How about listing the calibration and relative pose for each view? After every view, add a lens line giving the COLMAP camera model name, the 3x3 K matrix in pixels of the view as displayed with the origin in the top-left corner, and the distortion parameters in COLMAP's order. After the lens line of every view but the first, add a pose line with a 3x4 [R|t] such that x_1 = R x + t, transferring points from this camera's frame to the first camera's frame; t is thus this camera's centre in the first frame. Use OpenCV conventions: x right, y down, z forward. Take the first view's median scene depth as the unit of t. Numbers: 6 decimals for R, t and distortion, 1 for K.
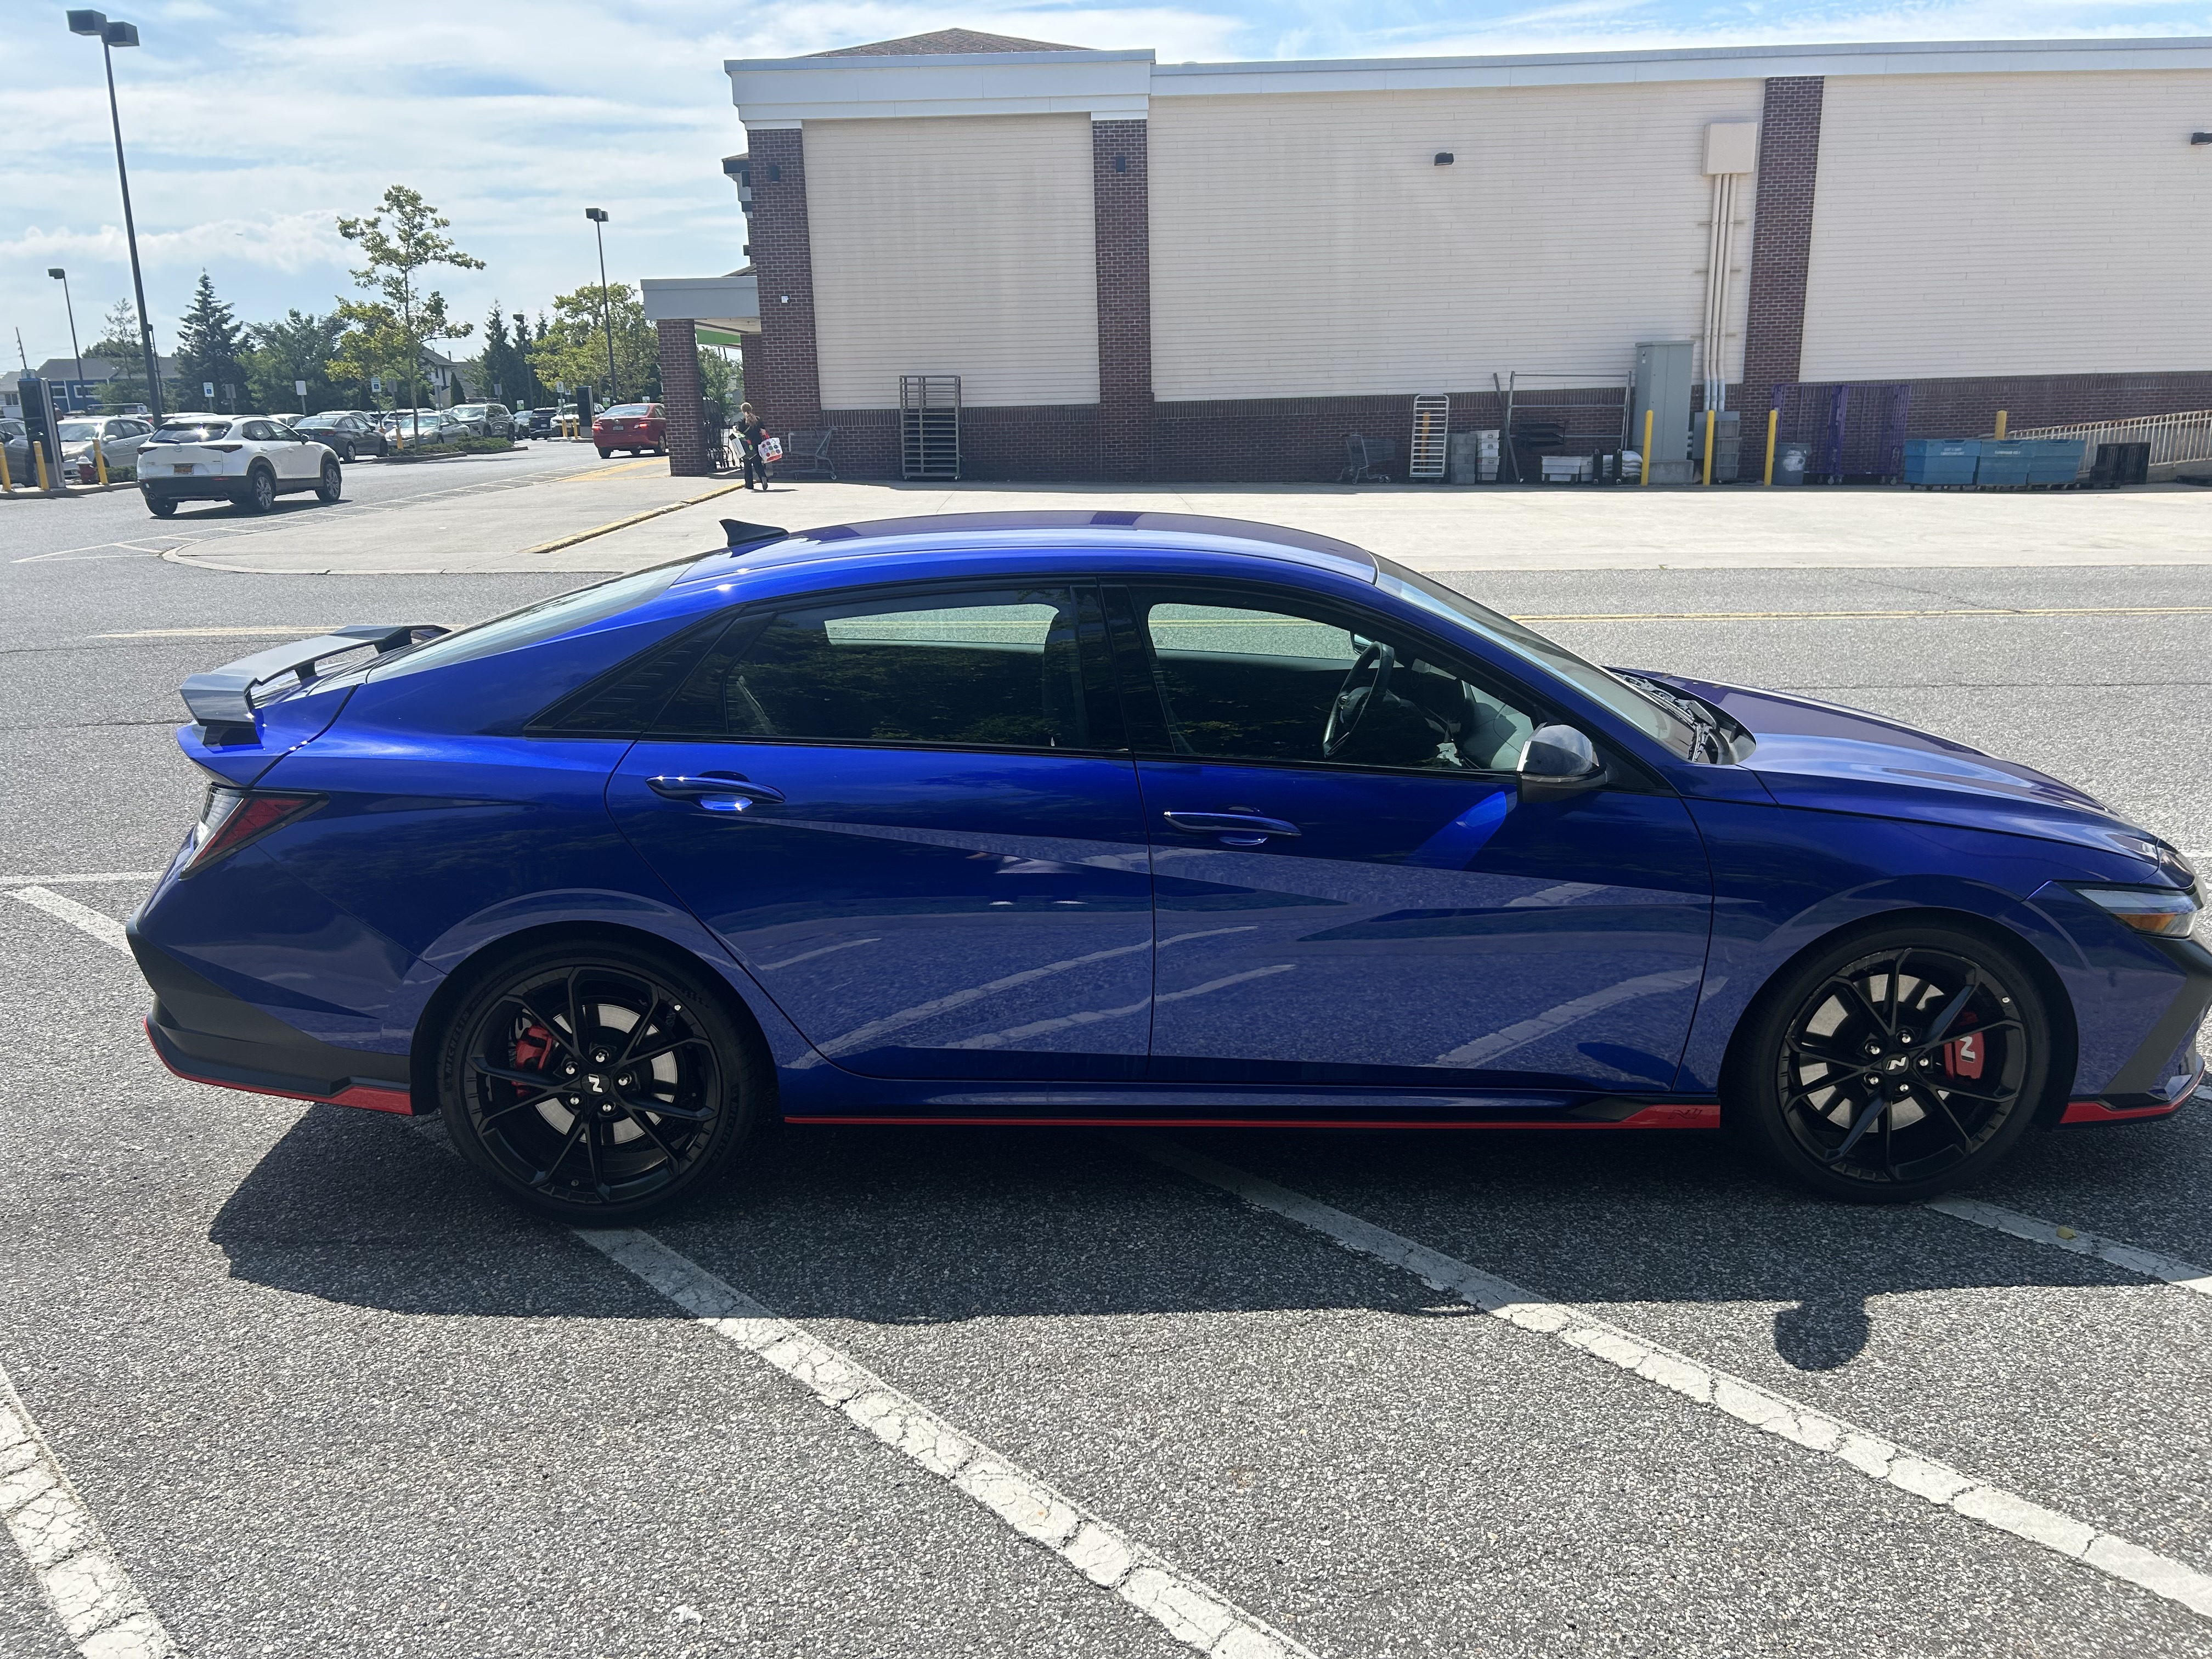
lens RADIAL K [[1645.3, 0, 1092.7], [0, 1645.3, 827.8], [0, 0, 1]] dist [0.005147, 0.003217]
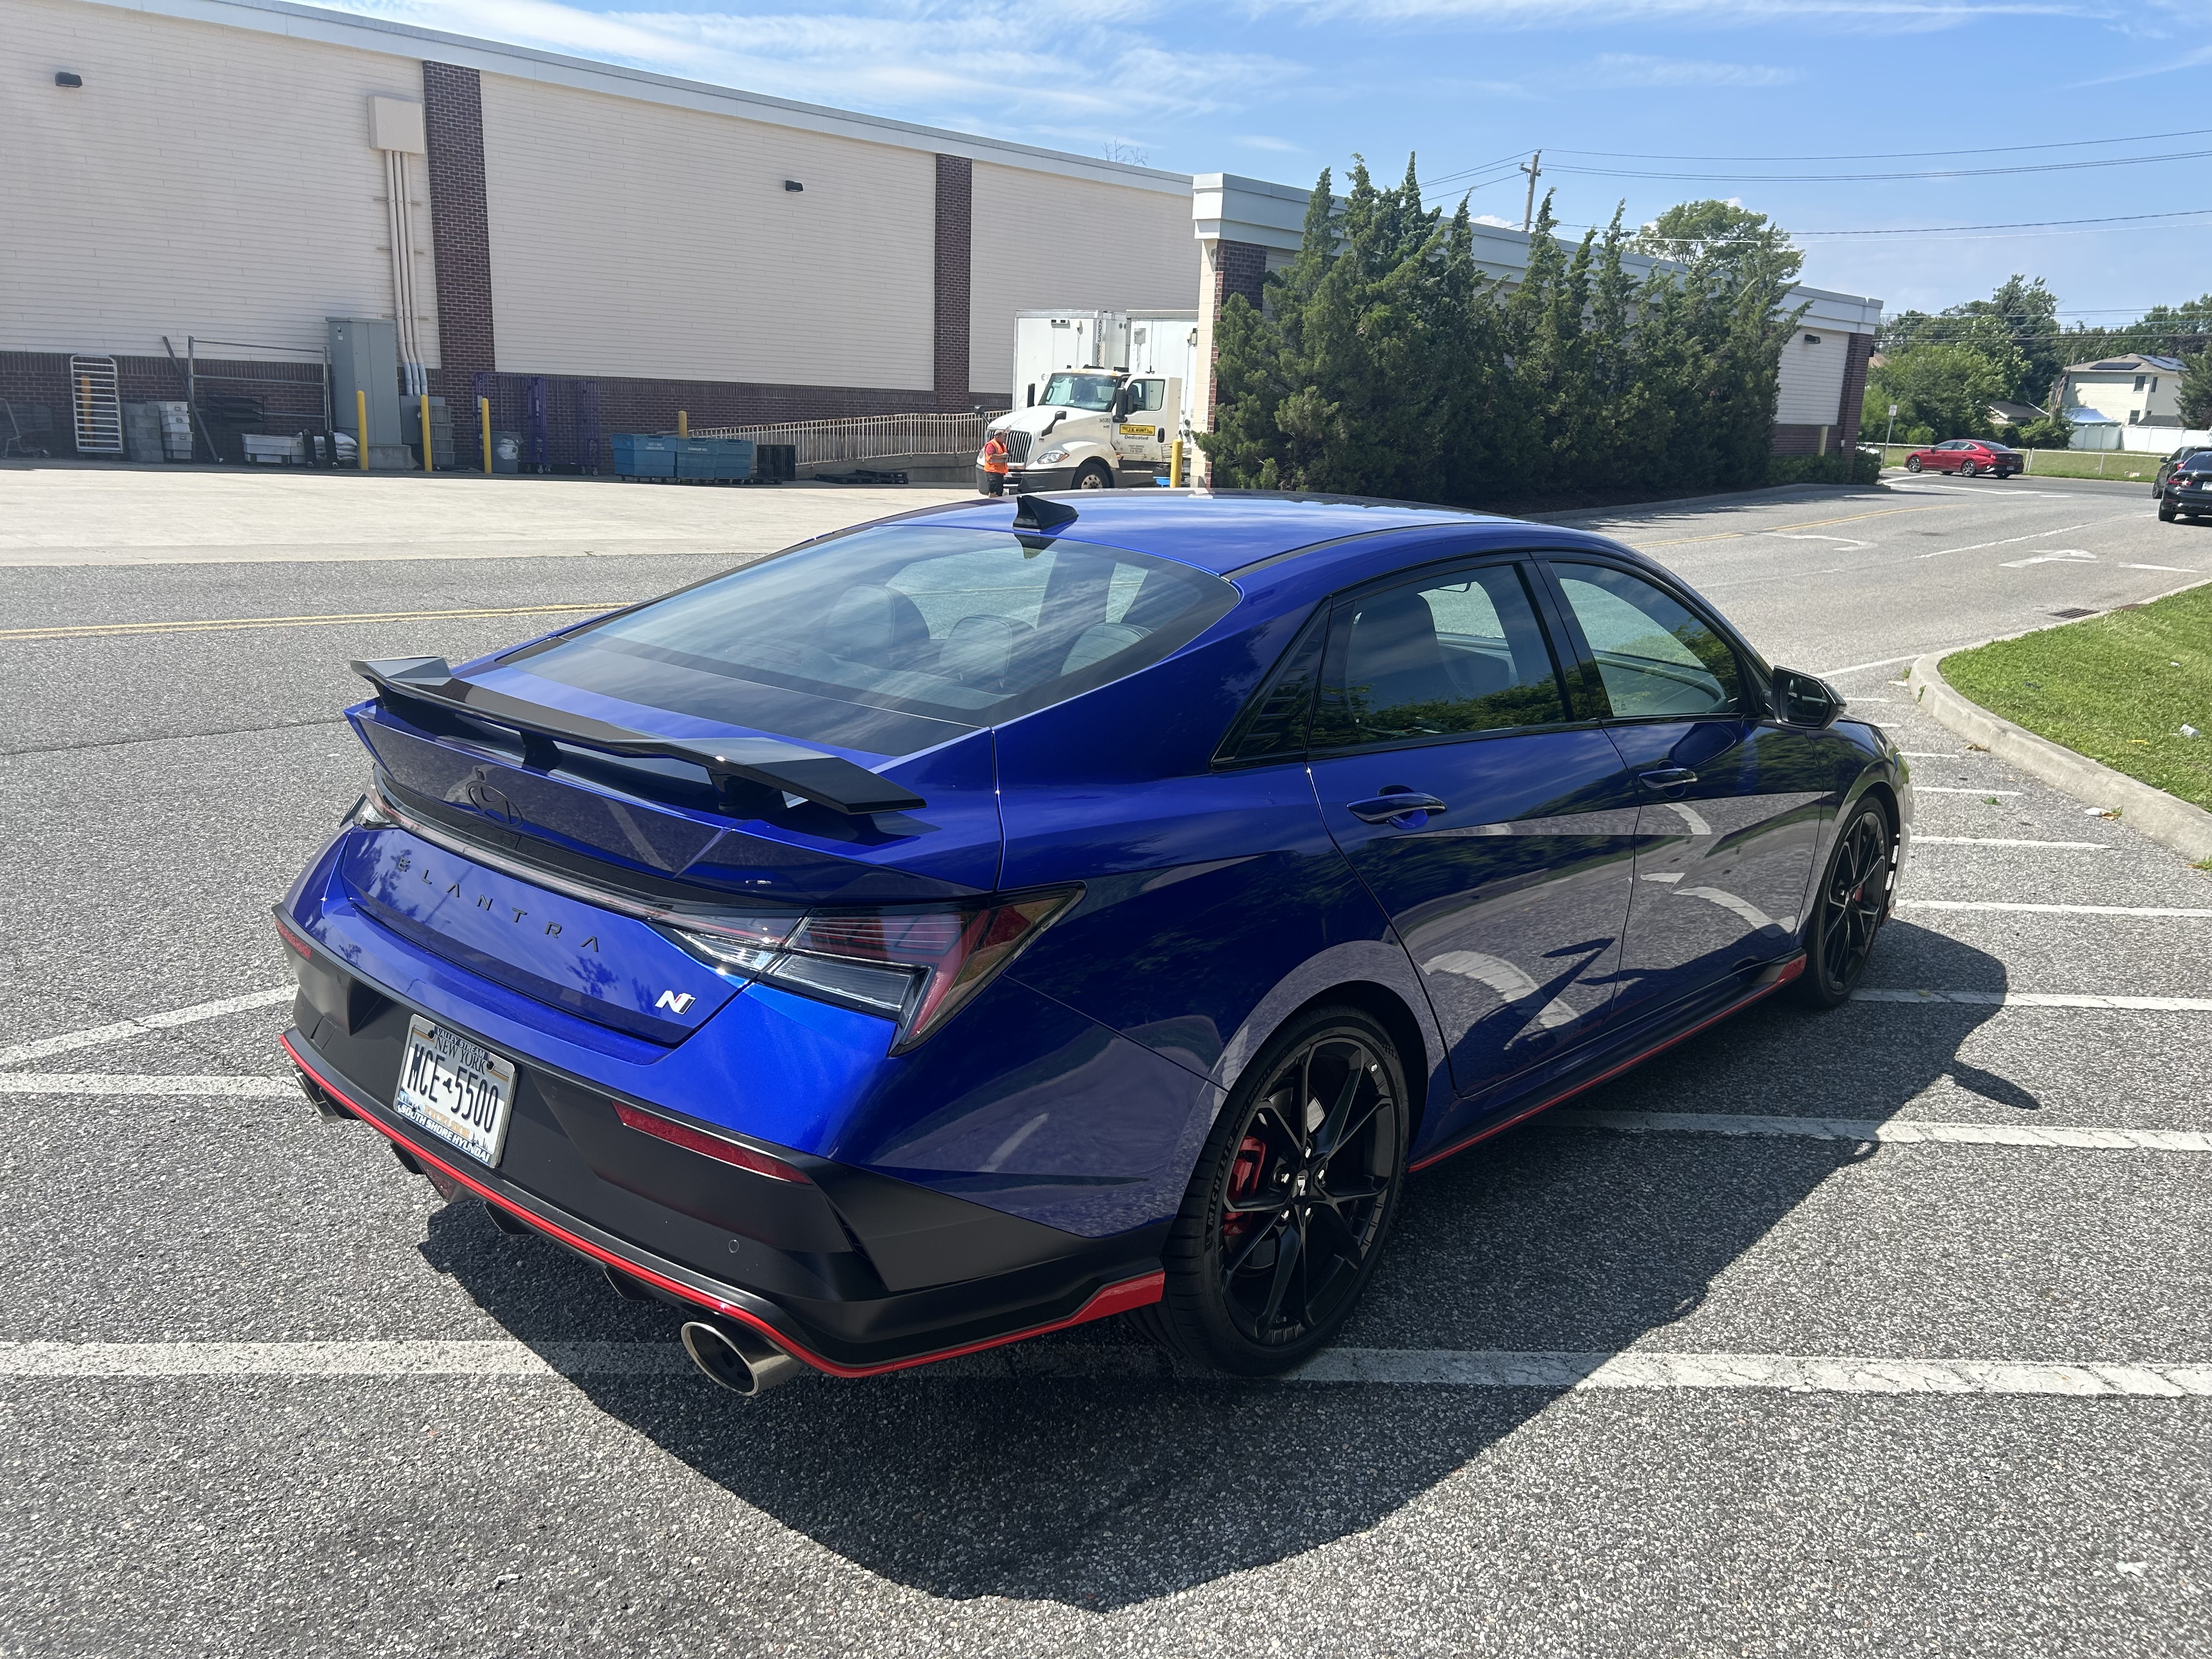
lens RADIAL K [[1645.3, 0, 1092.7], [0, 1645.3, 827.8], [0, 0, 1]] dist [0.005147, 0.003217]
pose [[0.680270, -0.130846, 0.721188, -0.091267], [0.126311, 0.990144, 0.060498, -0.007703], [-0.721996, 0.049939, 0.690093, 0.050479]]
